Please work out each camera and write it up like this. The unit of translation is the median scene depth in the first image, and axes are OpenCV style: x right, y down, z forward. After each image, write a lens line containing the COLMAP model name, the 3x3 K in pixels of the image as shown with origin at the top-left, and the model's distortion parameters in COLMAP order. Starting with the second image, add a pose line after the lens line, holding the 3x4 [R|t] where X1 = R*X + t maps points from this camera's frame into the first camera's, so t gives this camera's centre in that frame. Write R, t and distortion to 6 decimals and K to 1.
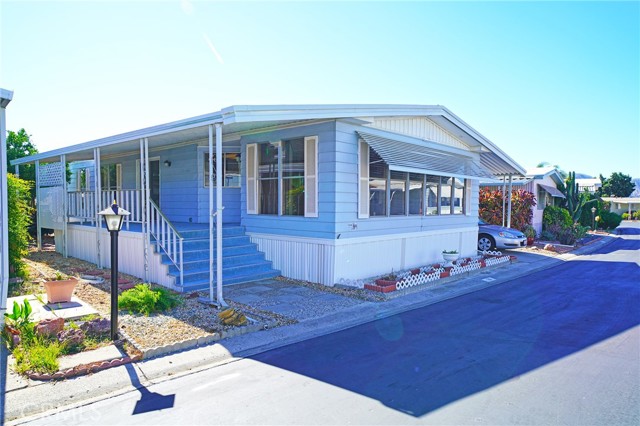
lens RADIAL K [[456.6, 0, 320.0], [0, 456.6, 213.0], [0, 0, 1]] dist [0.002039, 0.000257]
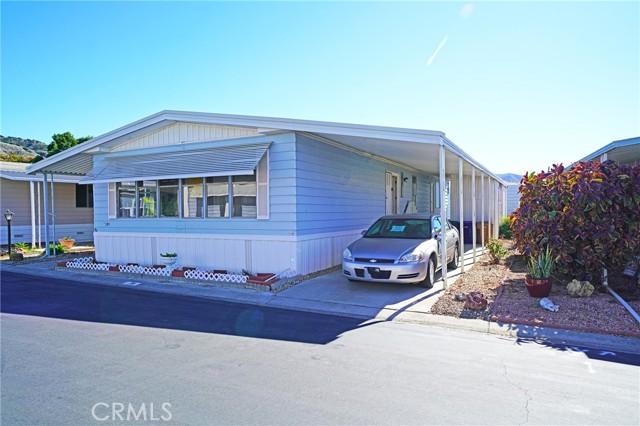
lens RADIAL K [[456.6, 0, 320.0], [0, 456.6, 213.0], [0, 0, 1]] dist [0.002039, 0.000257]
pose [[0.291033, -0.000551, -0.956713, 1.030698], [-0.009634, 0.999947, -0.003507, -0.004565], [0.956665, 0.010237, 0.291012, 0.765651]]
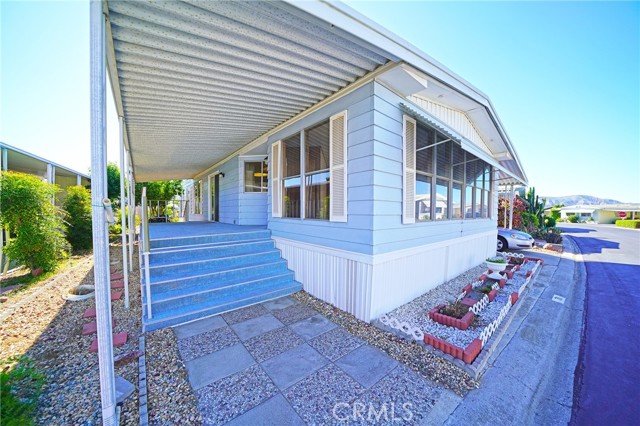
lens RADIAL K [[218.2, 0, 320.0], [0, 218.2, 213.0], [0, 0, 1]] dist [-0.000468, -0.000014]
pose [[0.991253, 0.001524, -0.131965, -0.001732], [-0.003678, 0.999864, -0.016077, 0.000504], [0.131923, 0.016421, 0.991124, 0.621716]]
